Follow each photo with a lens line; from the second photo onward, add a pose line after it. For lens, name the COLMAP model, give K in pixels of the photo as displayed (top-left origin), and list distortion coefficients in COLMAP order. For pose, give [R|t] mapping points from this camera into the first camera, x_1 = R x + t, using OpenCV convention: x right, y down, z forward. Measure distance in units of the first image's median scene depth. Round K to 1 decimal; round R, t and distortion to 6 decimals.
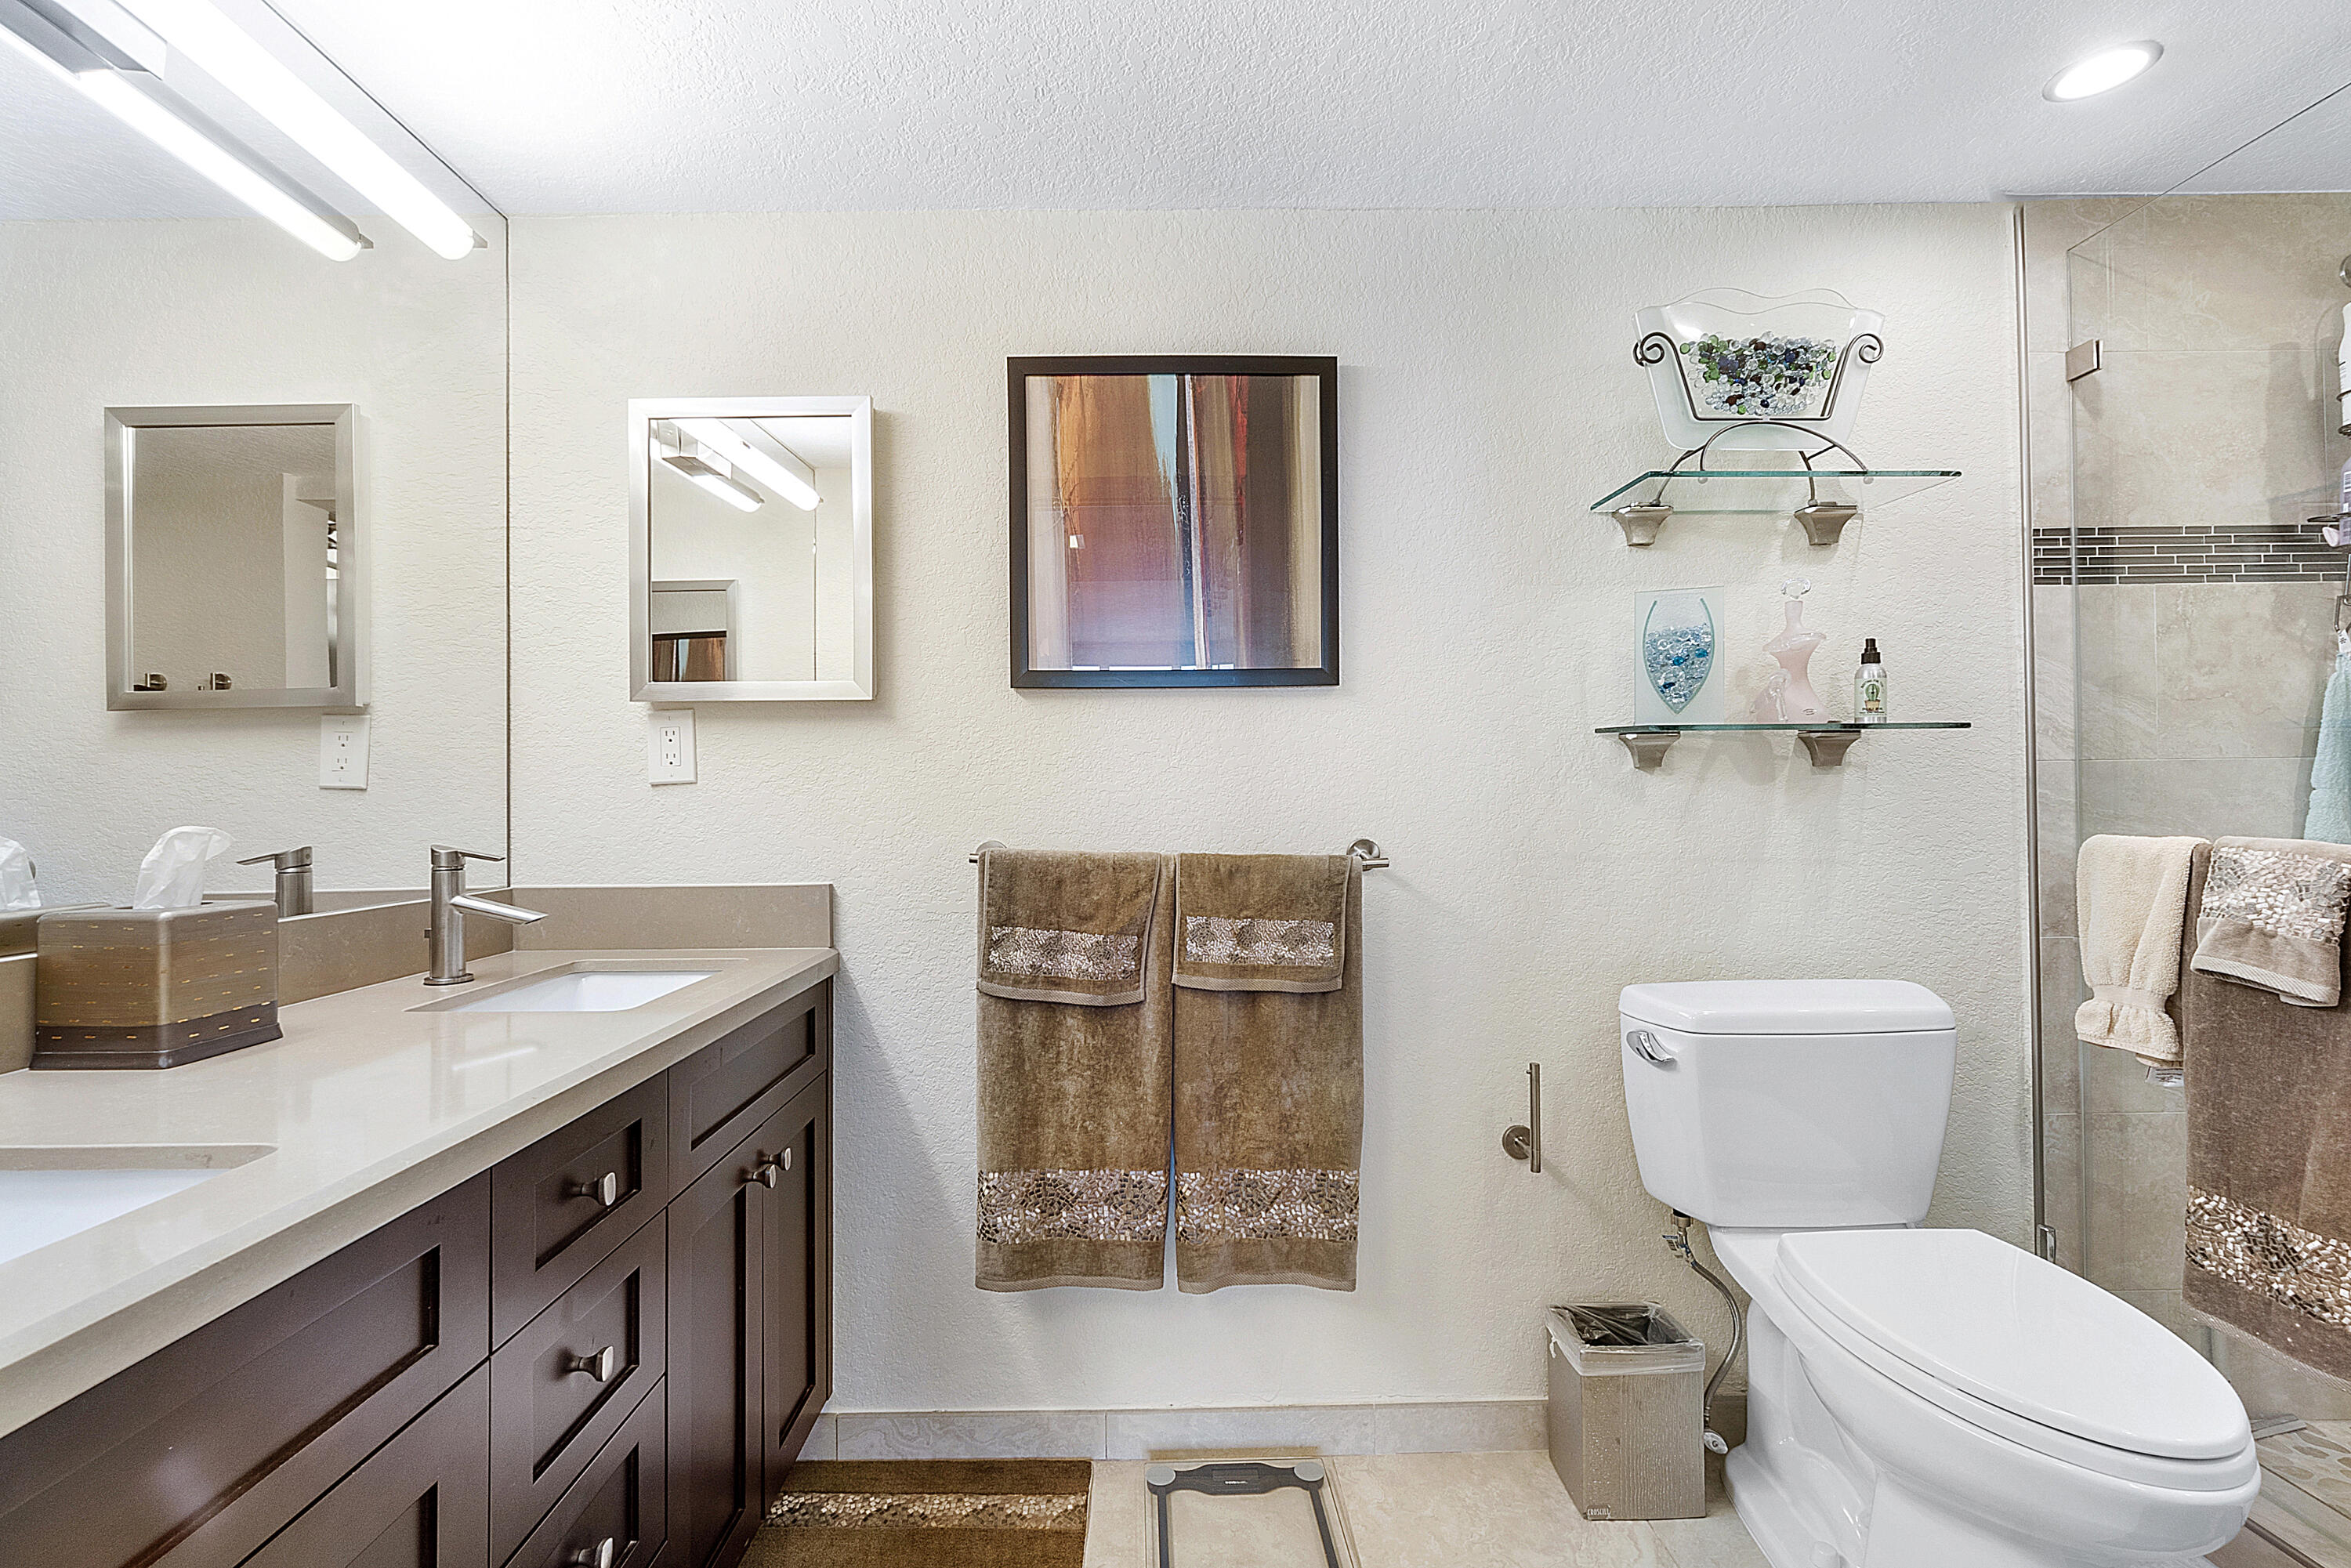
lens RADIAL K [[1025.0, 0, 1159.3], [0, 1025.0, 781.8], [0, 0, 1]] dist [-0.001538, -0.000530]
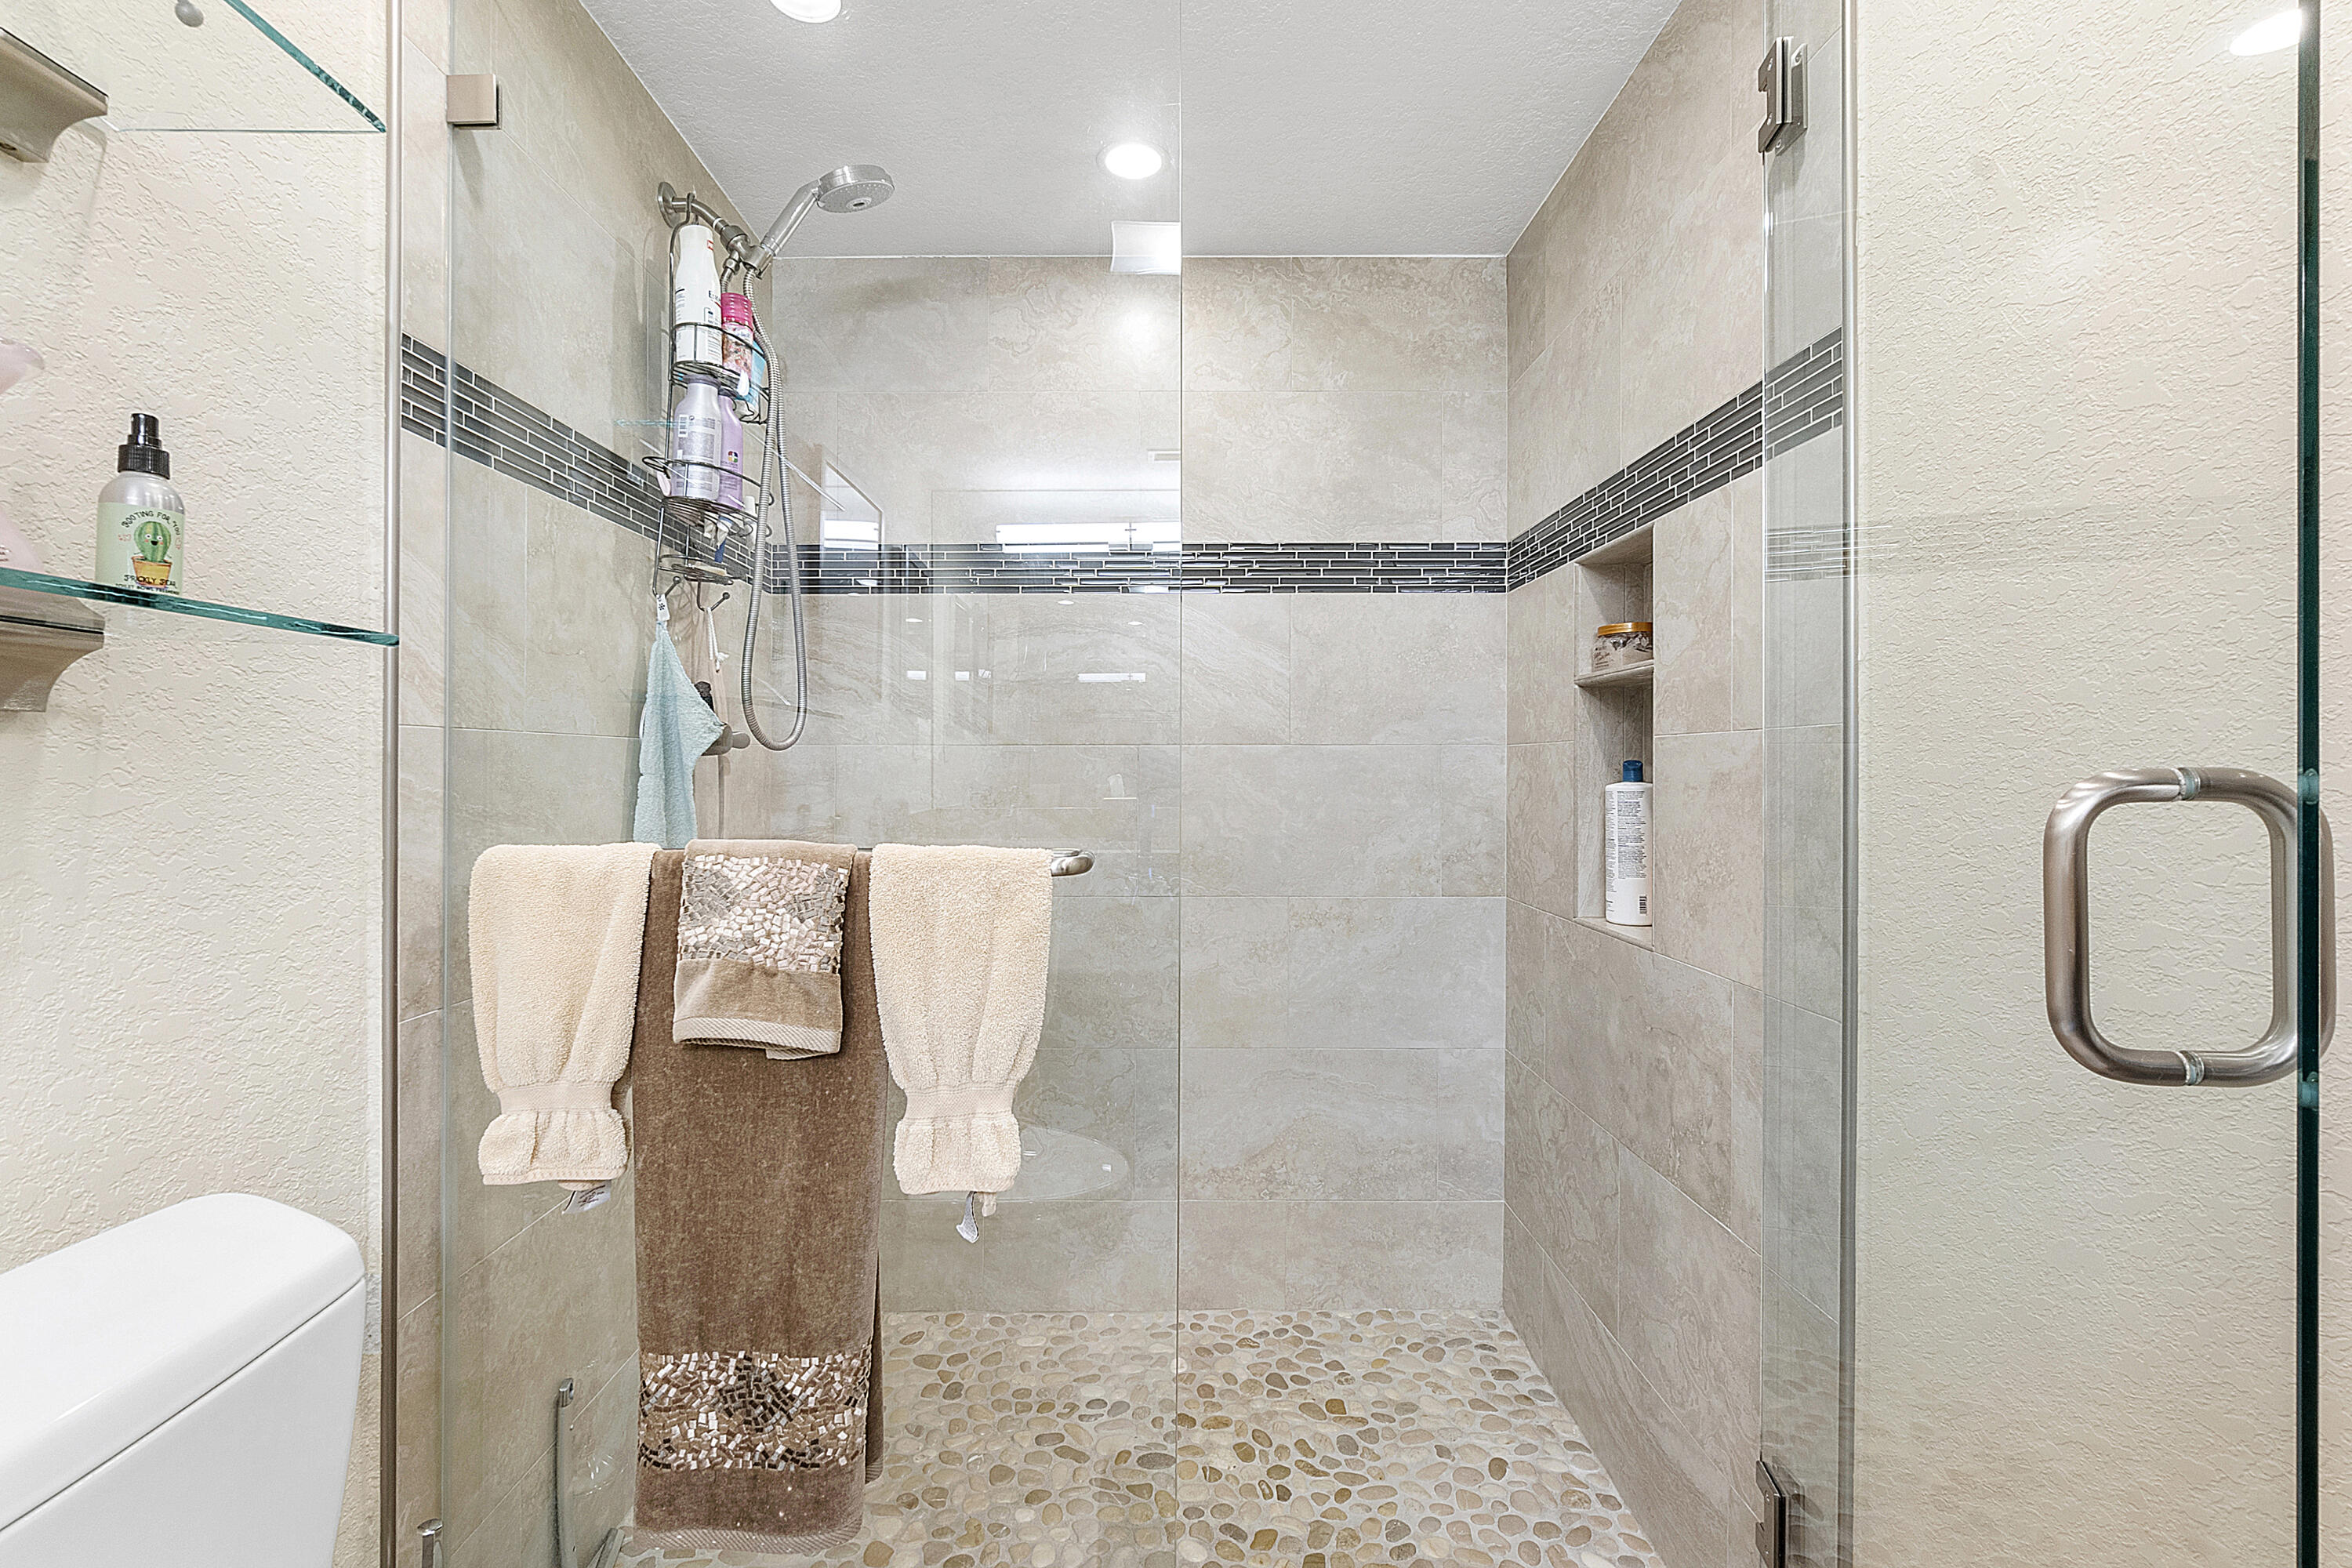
lens RADIAL K [[1025.5, 0, 1159.8], [0, 1025.5, 781.8], [0, 0, 1]] dist [-0.001538, -0.000530]
pose [[0.019645, 0.012084, 0.999734, 0.313983], [-0.013058, 0.999845, -0.011829, 0.015802], [-0.999722, -0.012822, 0.019799, 0.625584]]
